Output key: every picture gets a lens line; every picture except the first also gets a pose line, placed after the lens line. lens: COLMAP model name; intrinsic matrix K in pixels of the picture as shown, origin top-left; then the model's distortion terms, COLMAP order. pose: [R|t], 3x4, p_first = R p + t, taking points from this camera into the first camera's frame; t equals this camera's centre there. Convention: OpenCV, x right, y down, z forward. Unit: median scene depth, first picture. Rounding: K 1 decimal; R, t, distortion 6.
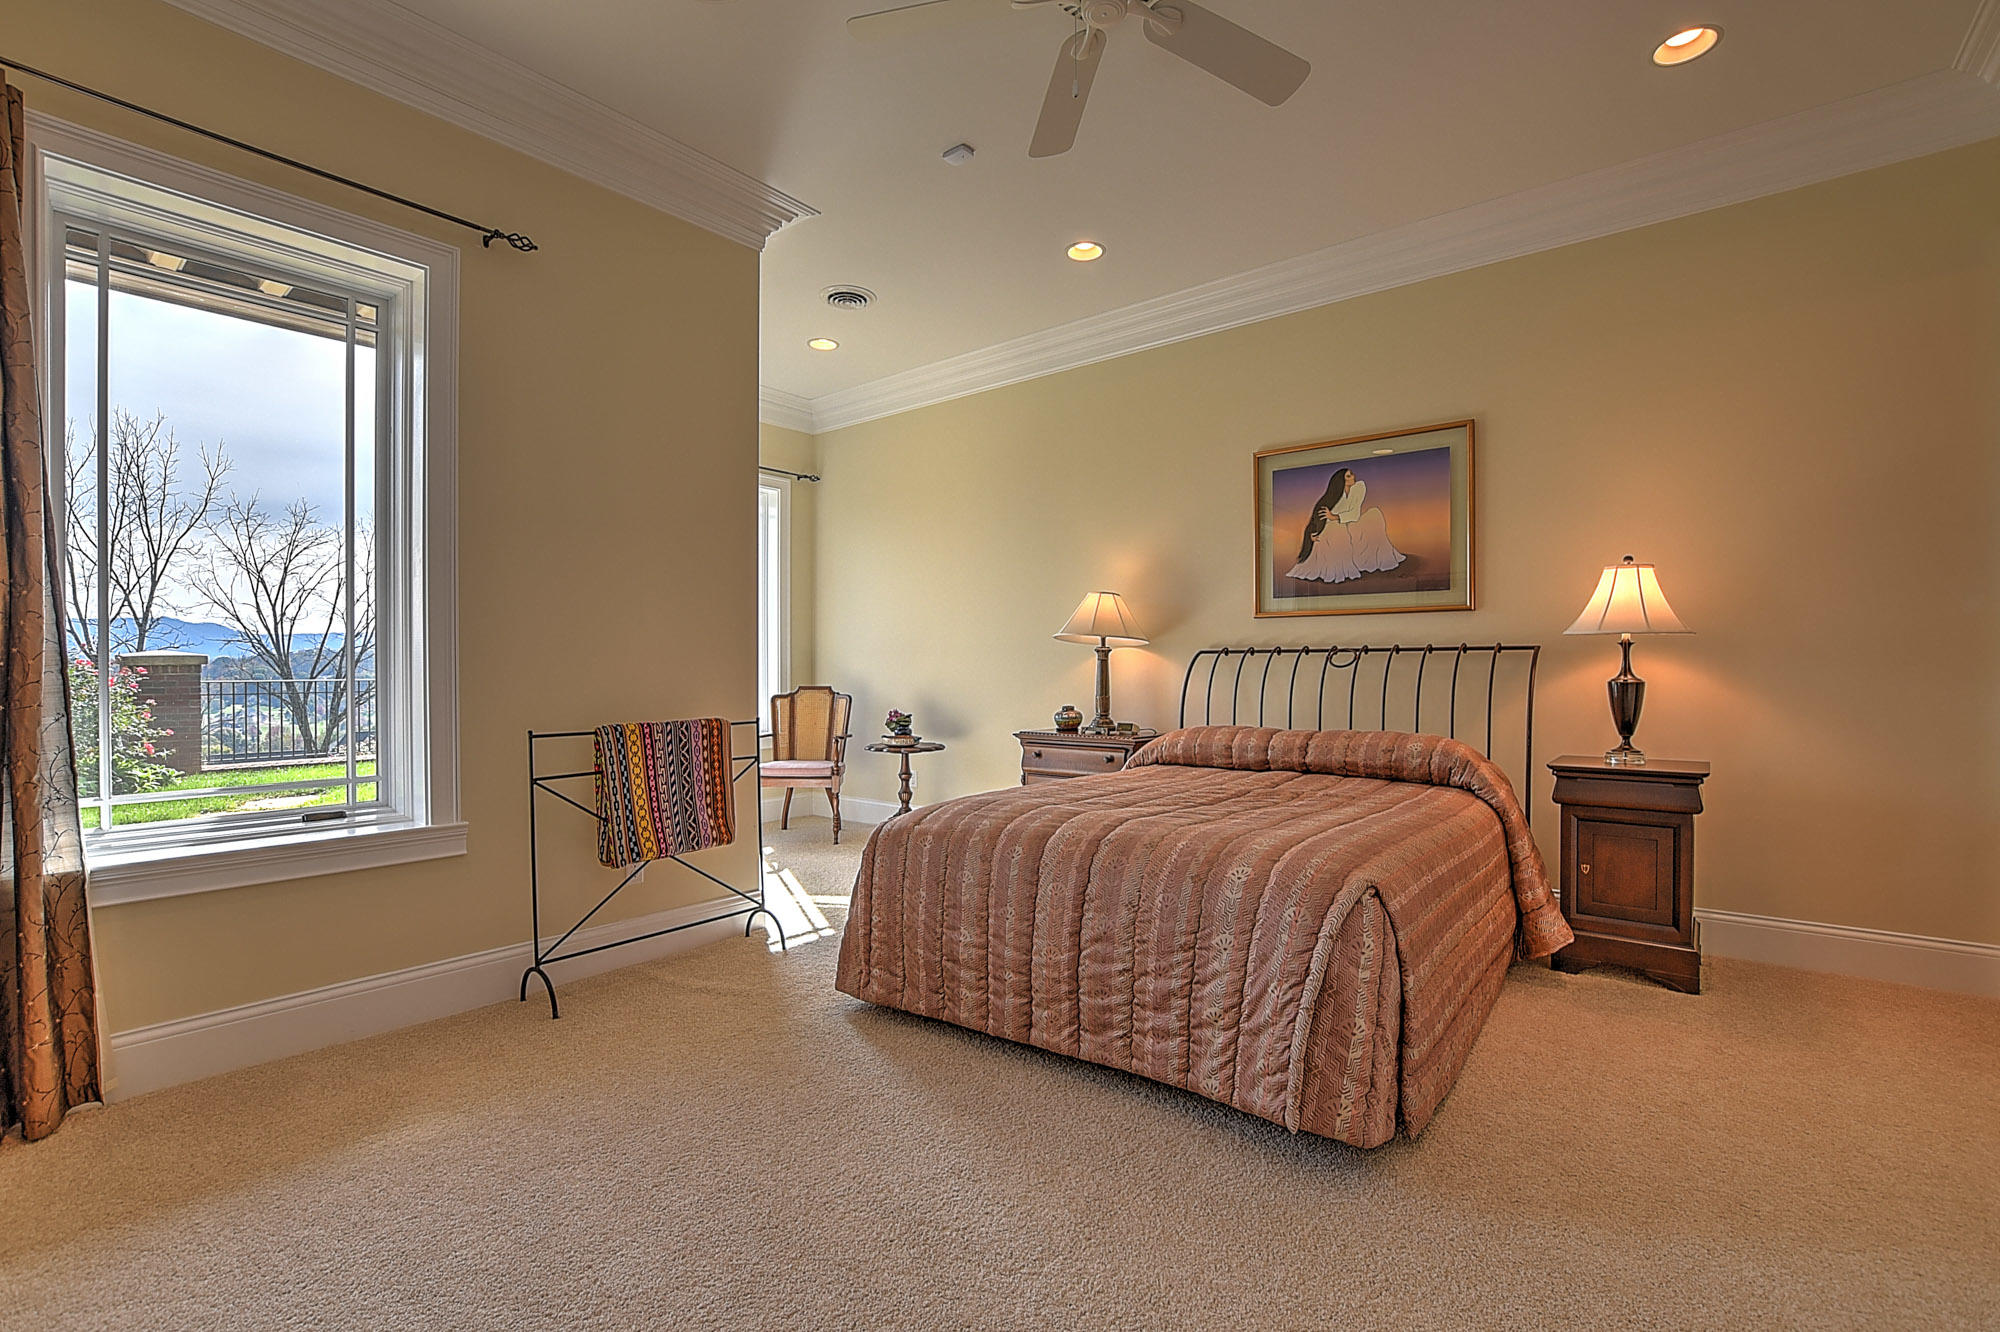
lens RADIAL K [[905.8, 0, 1000.0], [0, 905.8, 666.0], [0, 0, 1]] dist [-0.000458, -0.000041]
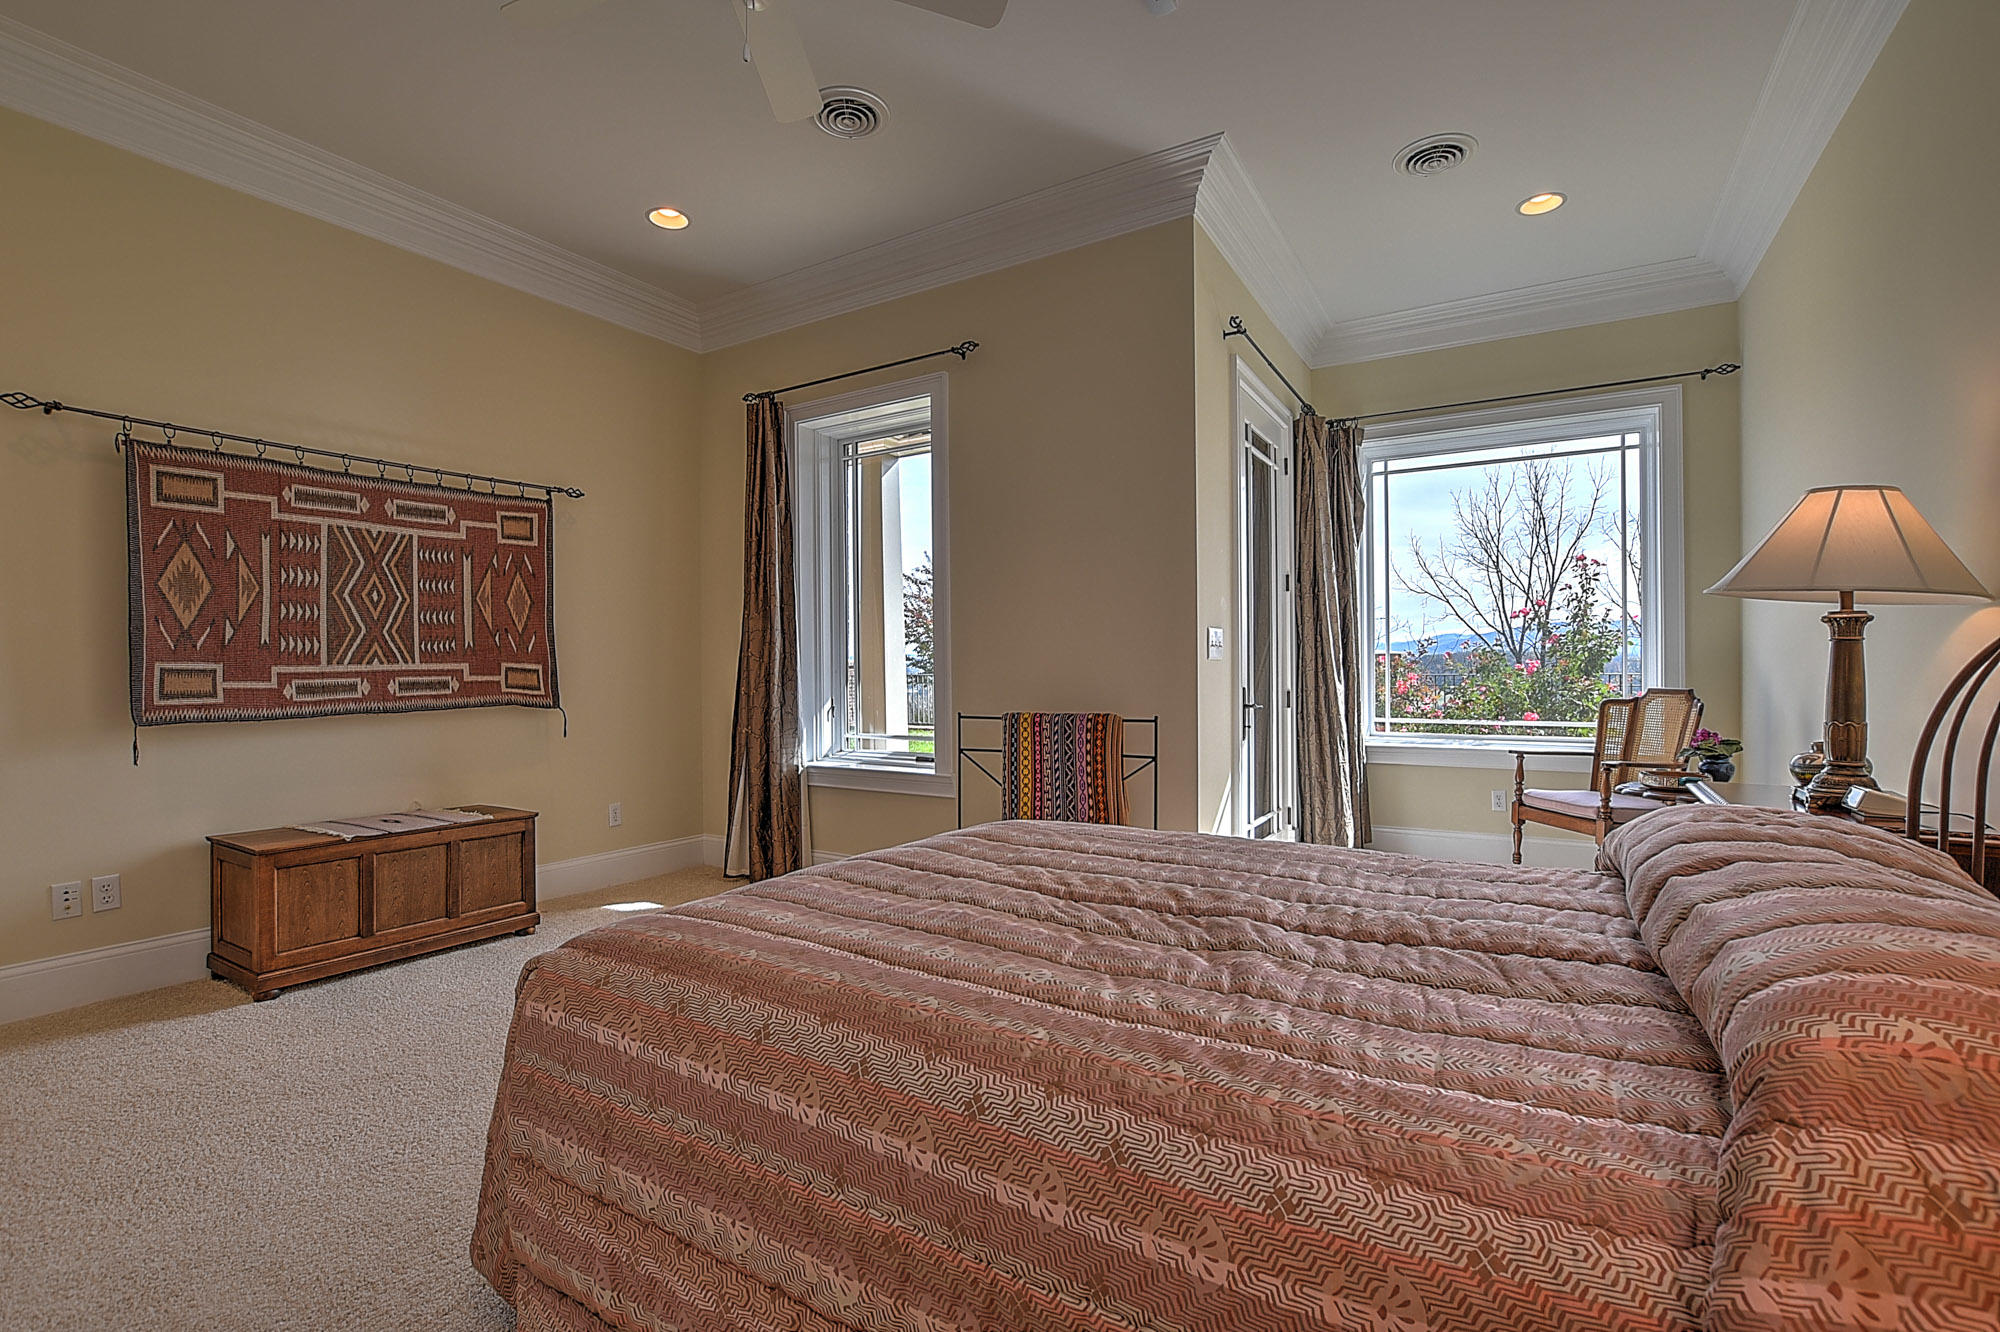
lens RADIAL K [[894.4, 0, 1000.0], [0, 894.4, 666.0], [0, 0, 1]] dist [0.000705, -0.000003]
pose [[0.136955, -0.001145, -0.990577, 0.678267], [0.007612, 0.999971, -0.000103, 0.003098], [0.990548, -0.007526, 0.136959, 0.750210]]
